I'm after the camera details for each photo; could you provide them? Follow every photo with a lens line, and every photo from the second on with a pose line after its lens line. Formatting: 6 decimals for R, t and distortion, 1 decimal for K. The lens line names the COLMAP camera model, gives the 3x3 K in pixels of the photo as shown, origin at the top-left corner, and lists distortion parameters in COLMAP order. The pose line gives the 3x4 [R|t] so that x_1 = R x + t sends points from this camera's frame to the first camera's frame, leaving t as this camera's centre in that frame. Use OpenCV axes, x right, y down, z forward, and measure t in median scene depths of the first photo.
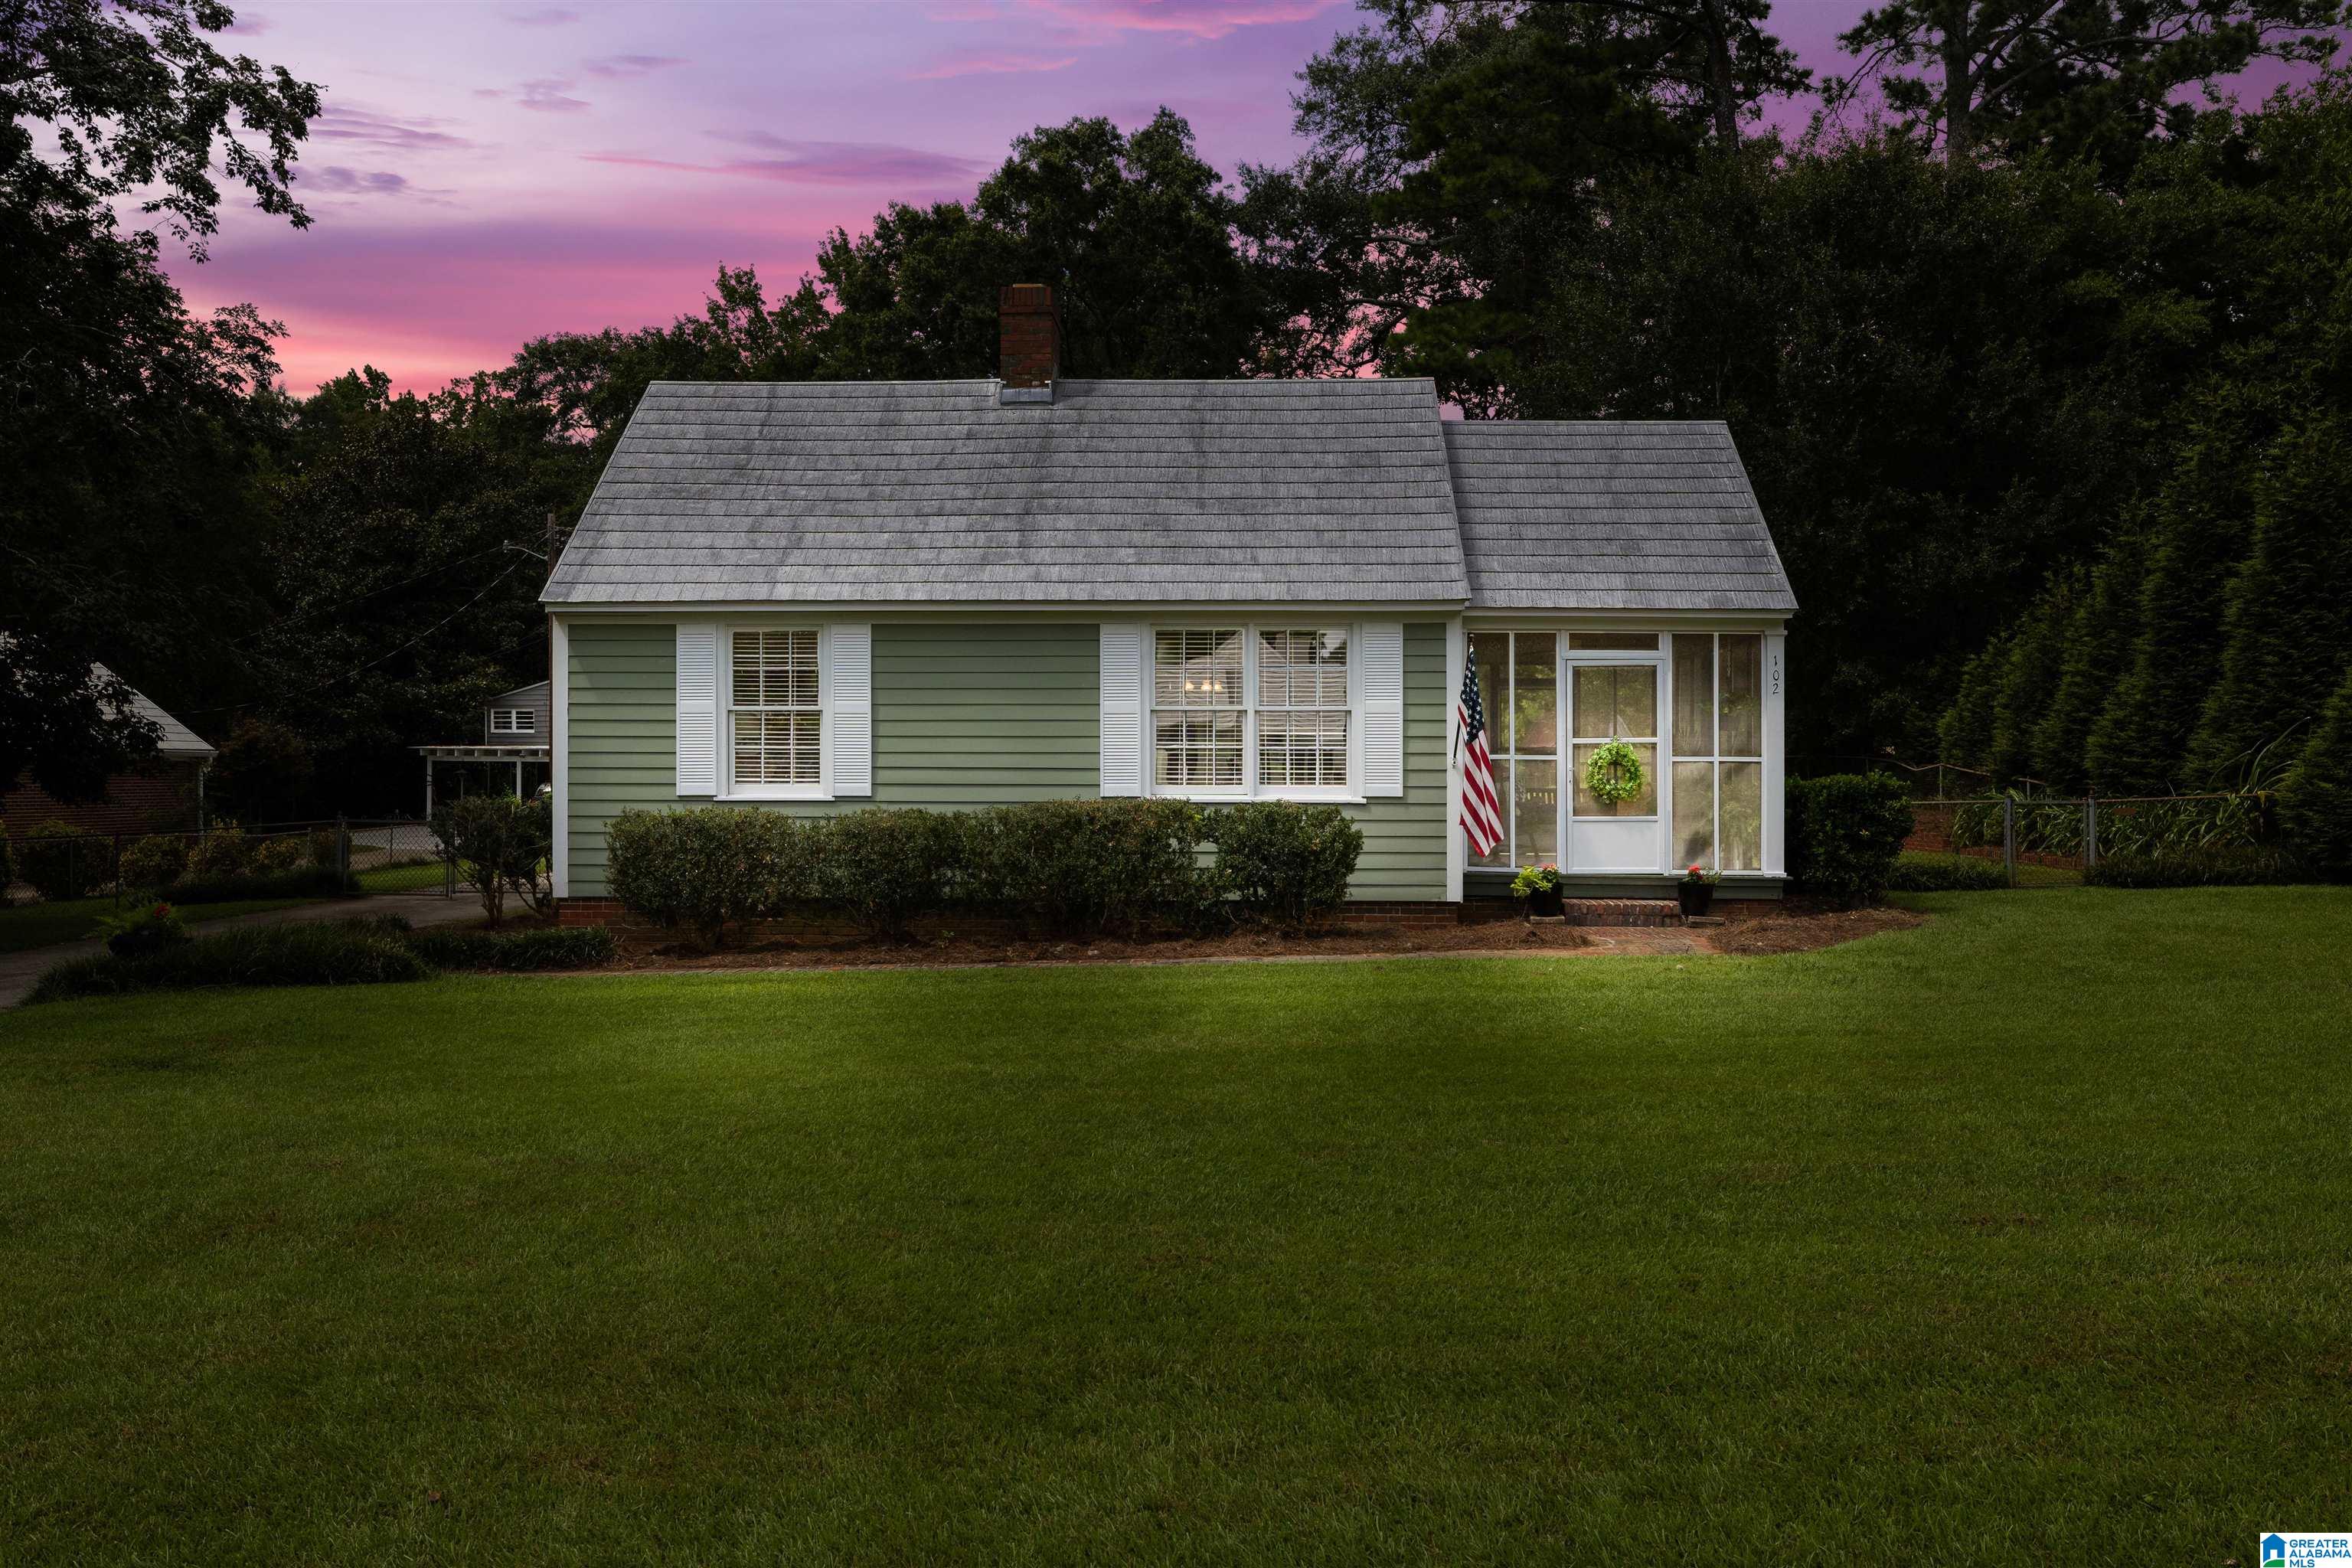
lens RADIAL K [[1874.9, 0, 1185.4], [0, 1874.9, 784.8], [0, 0, 1]] dist [0.003478, 0.003486]
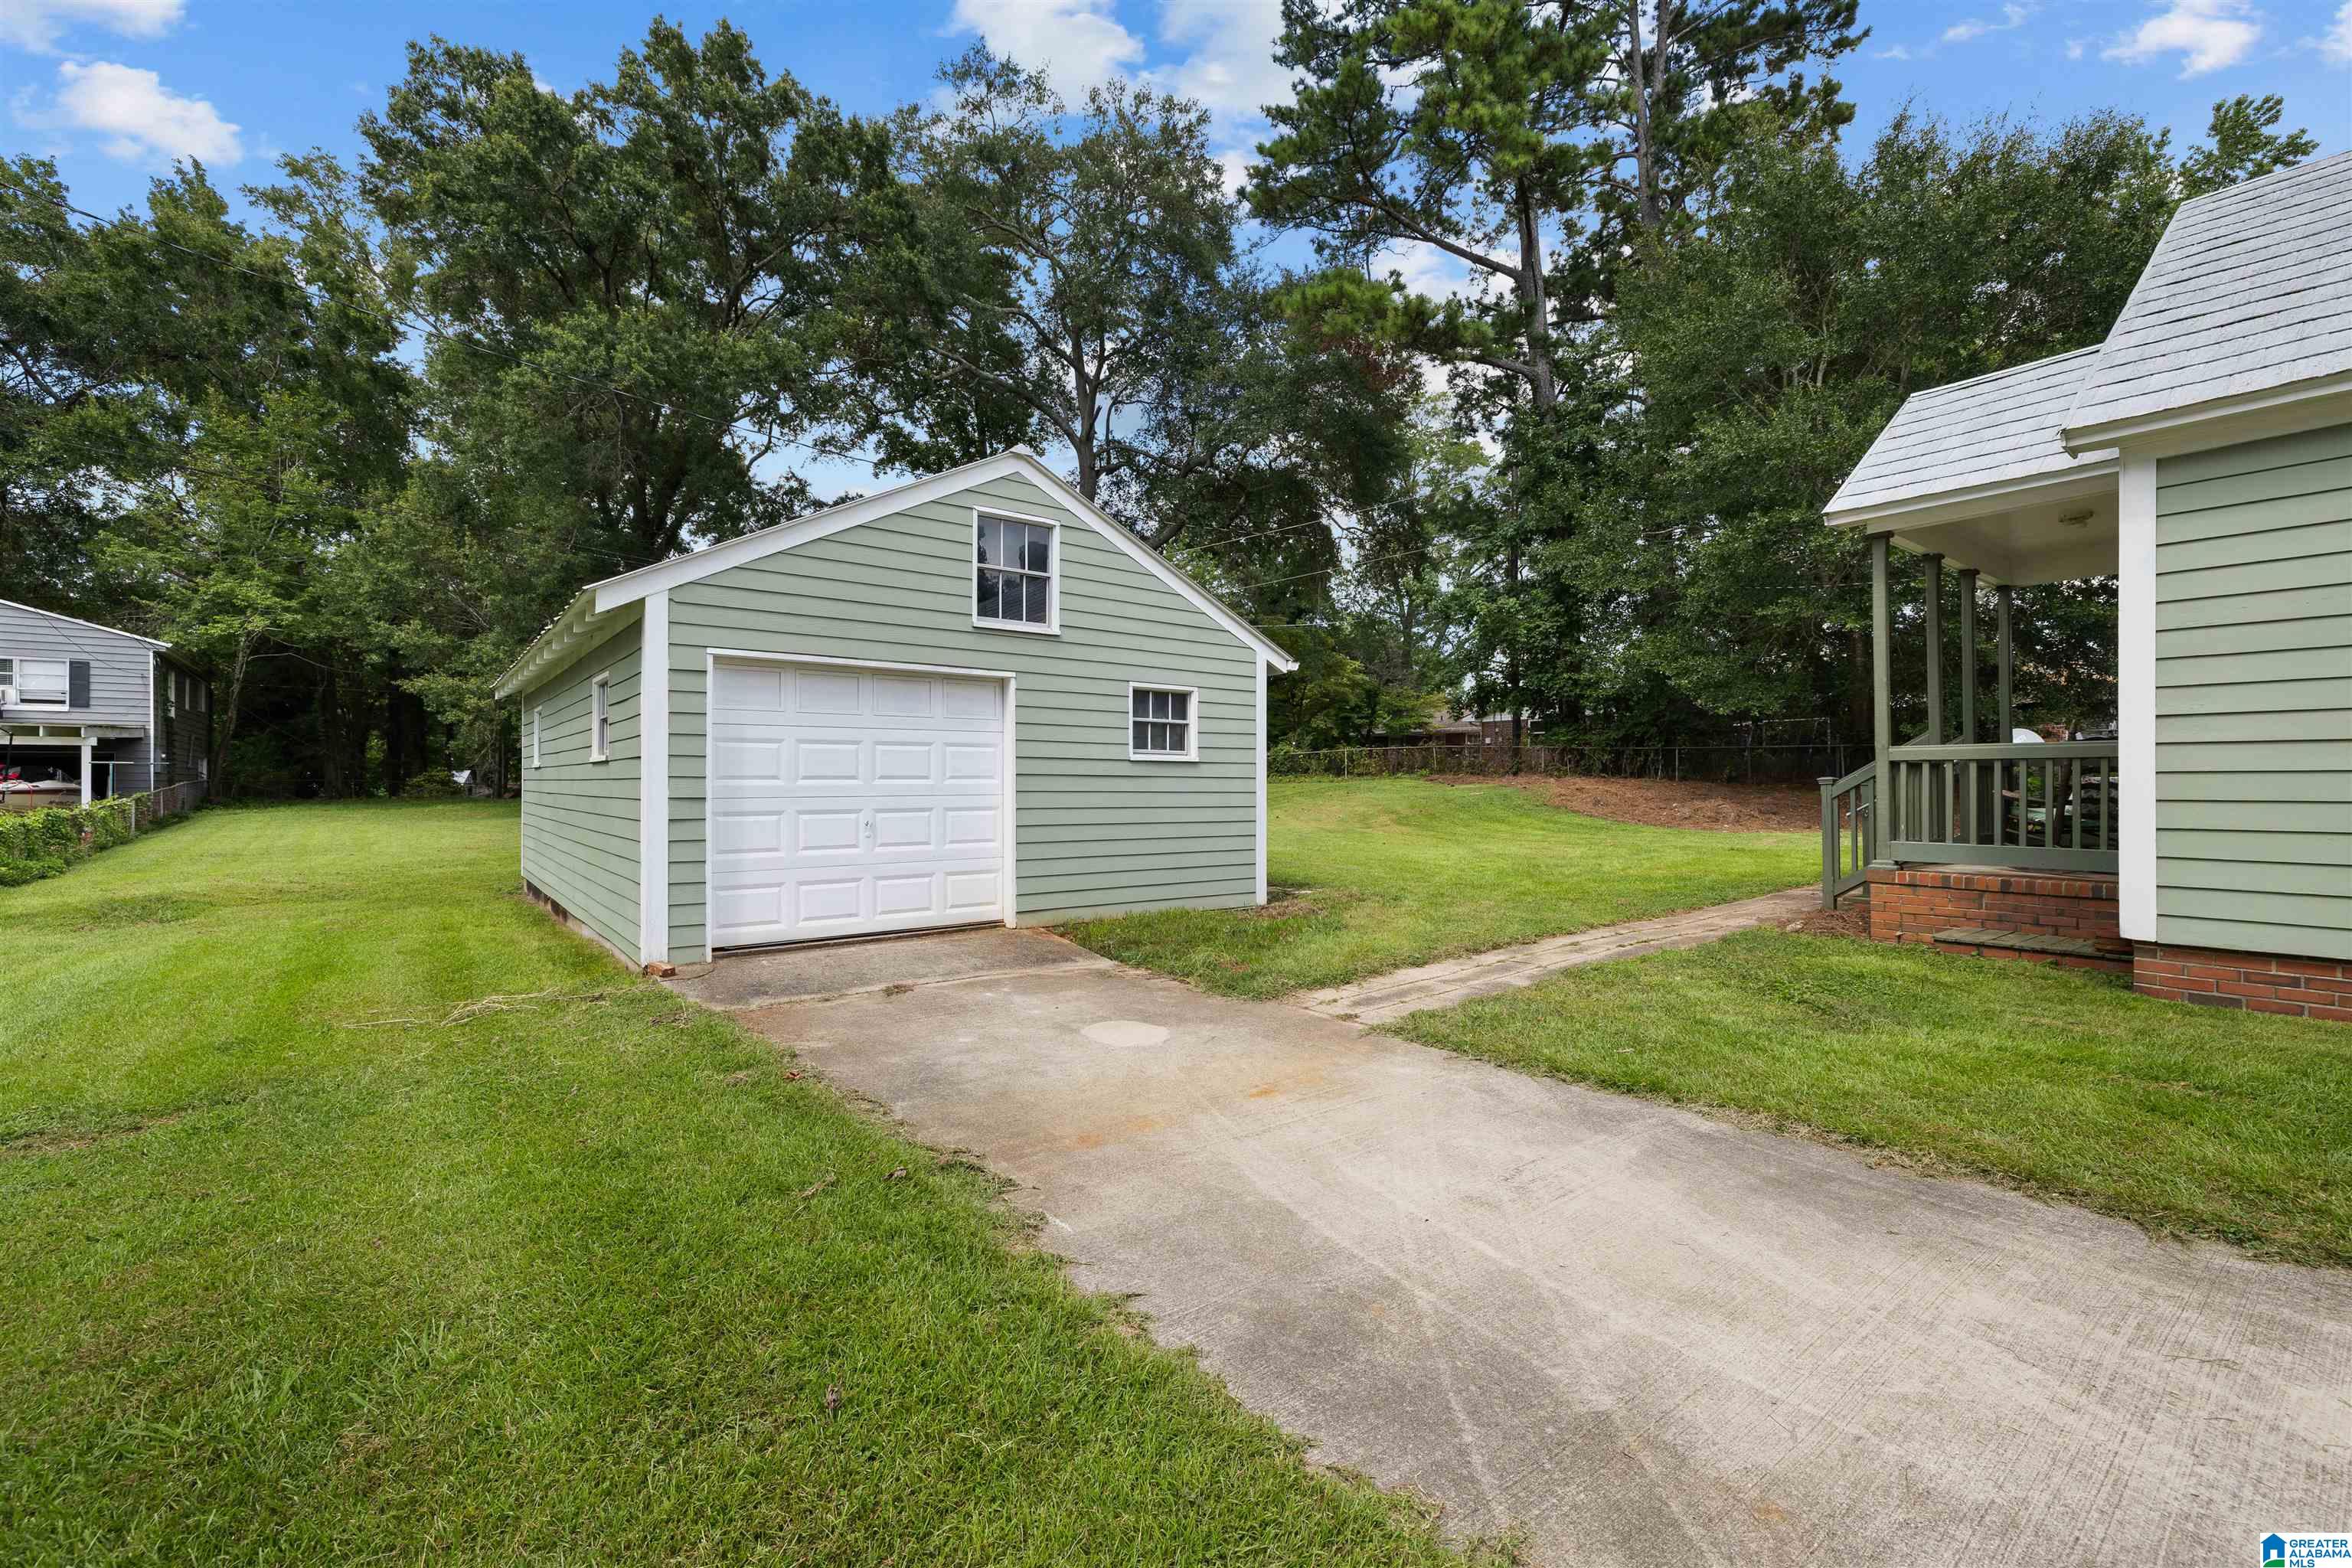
lens RADIAL K [[989.3, 0, 1179.7], [0, 989.3, 778.3], [0, 0, 1]] dist [0.003431, 0.000048]
pose [[0.766935, -0.003949, 0.641712, -0.699170], [0.005261, 0.999986, -0.000133, 0.006540], [-0.641703, 0.003478, 0.766945, 1.827615]]
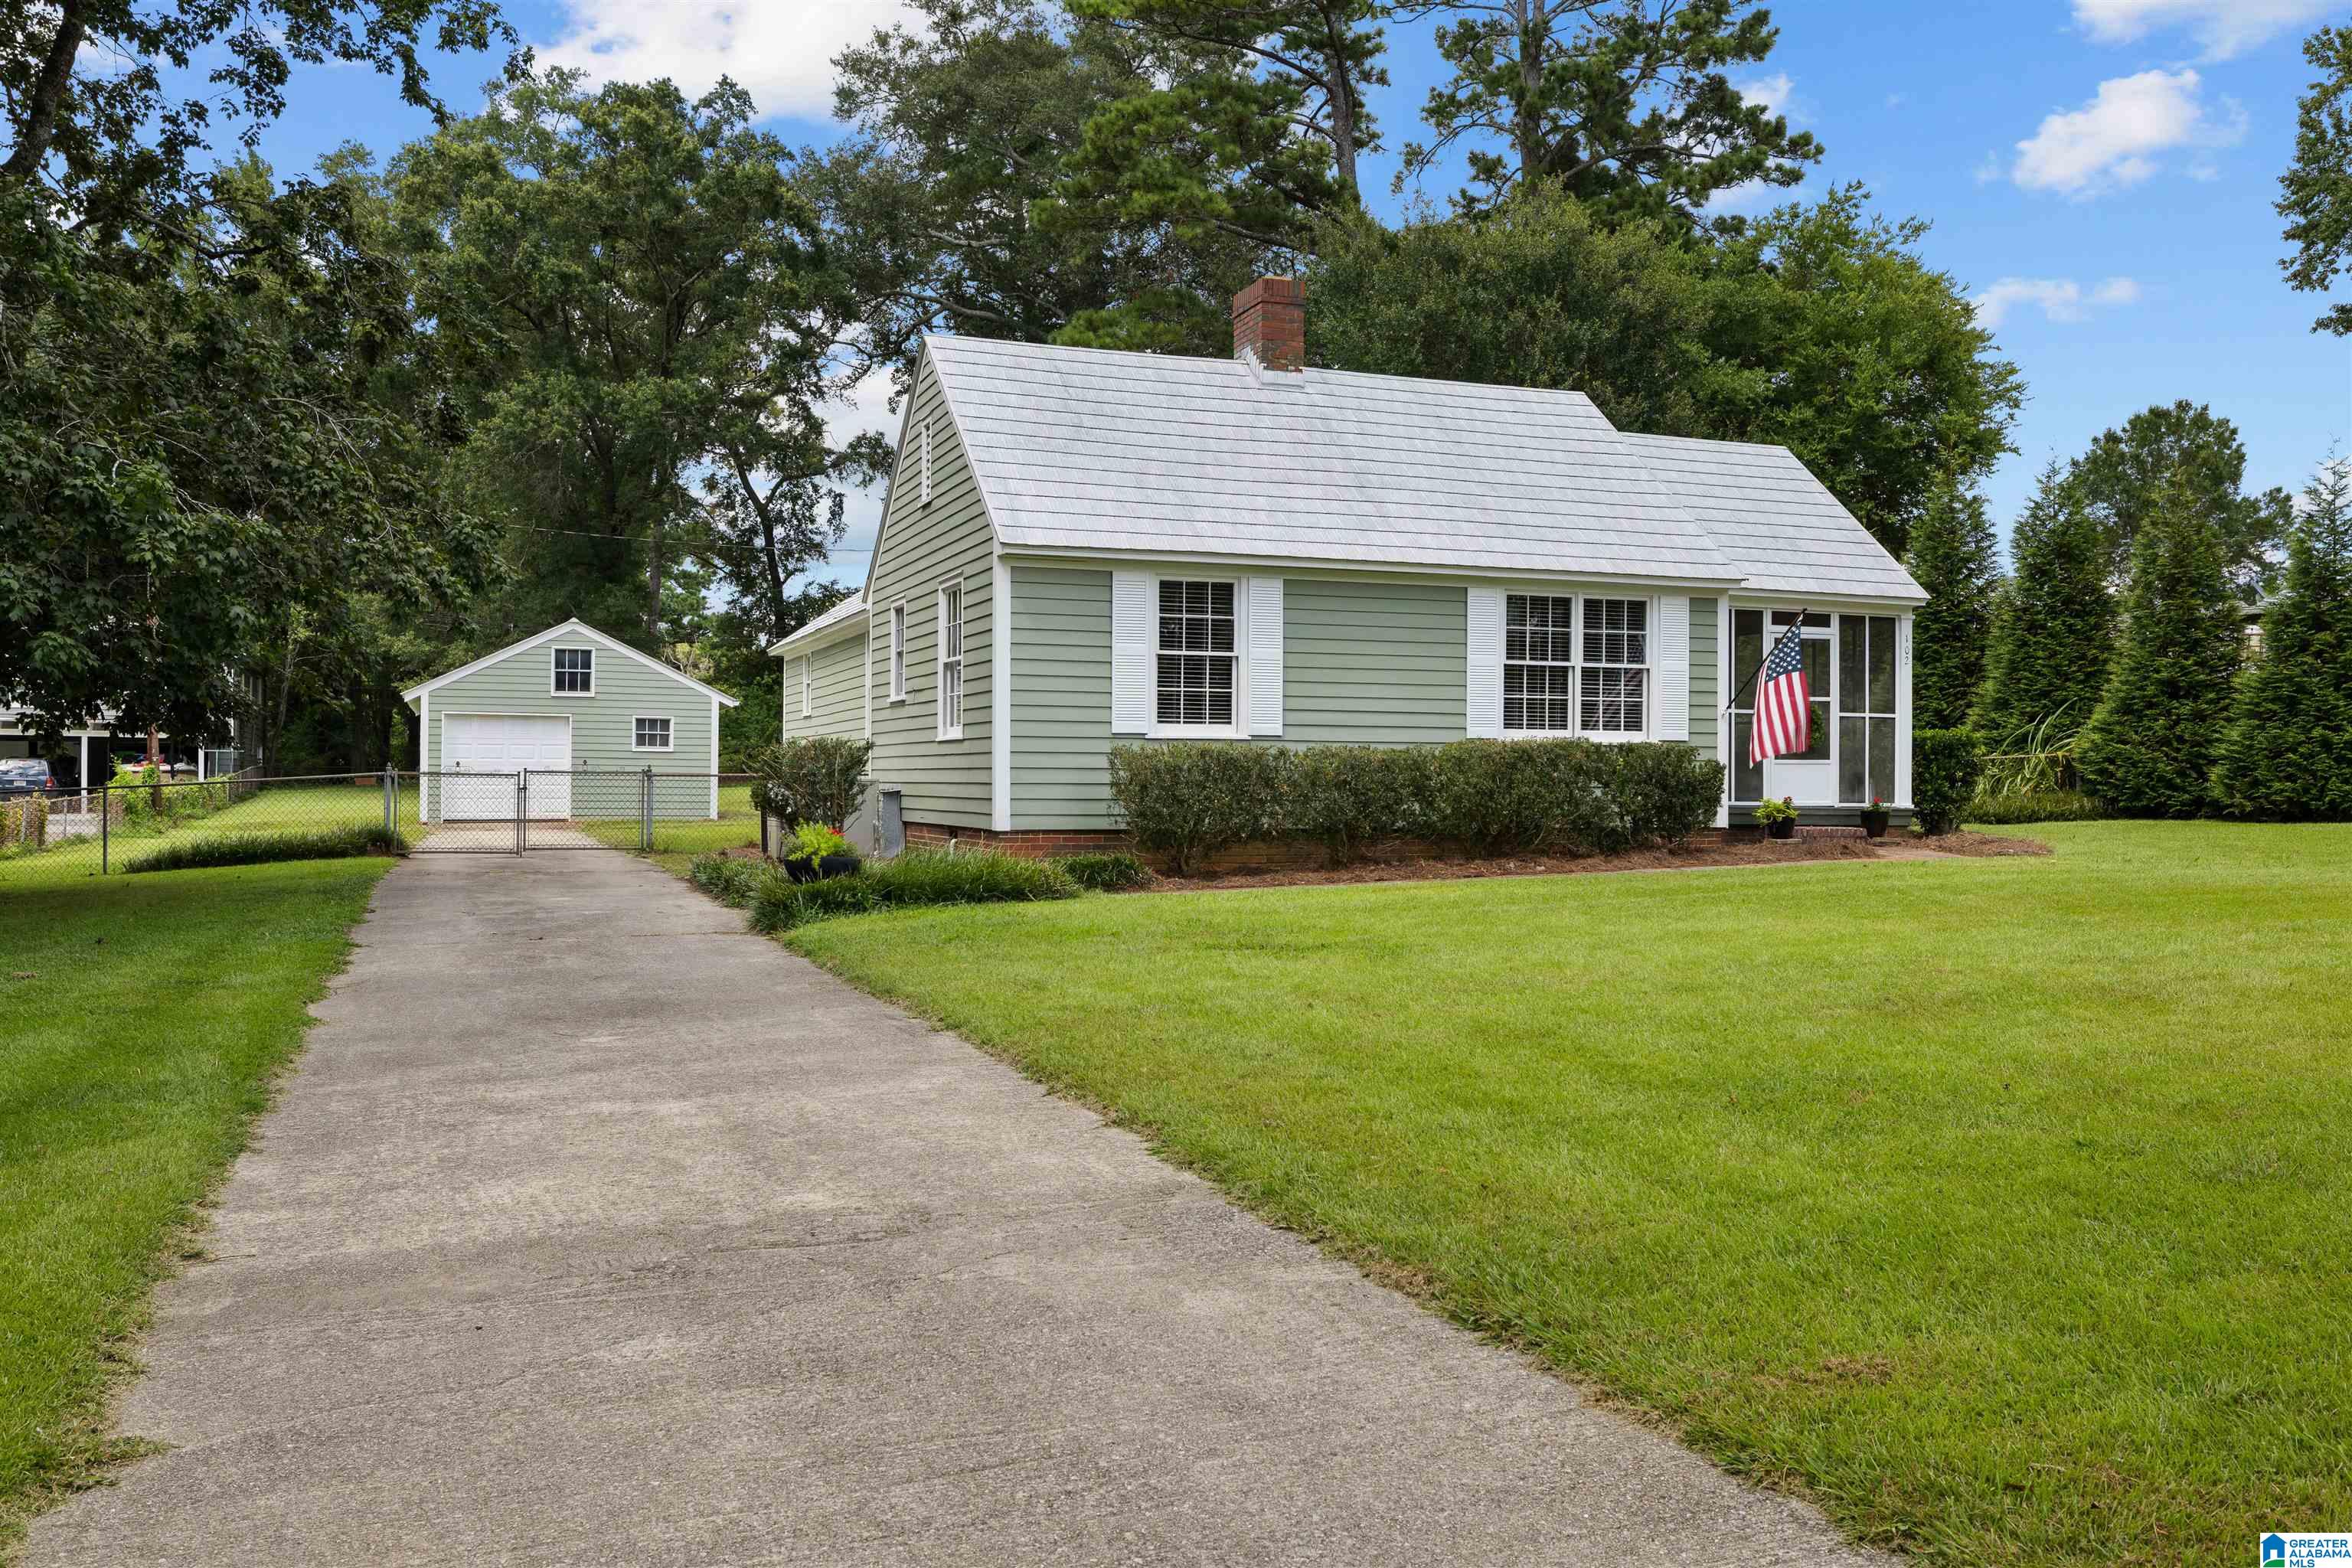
lens RADIAL K [[1874.9, 0, 1177.1], [0, 1874.9, 781.3], [0, 0, 1]] dist [0.003478, 0.003486]
pose [[0.924680, 0.002517, 0.380736, -0.626664], [-0.002026, 0.999997, -0.001690, 0.033710], [-0.380739, 0.000791, 0.924682, 0.010126]]
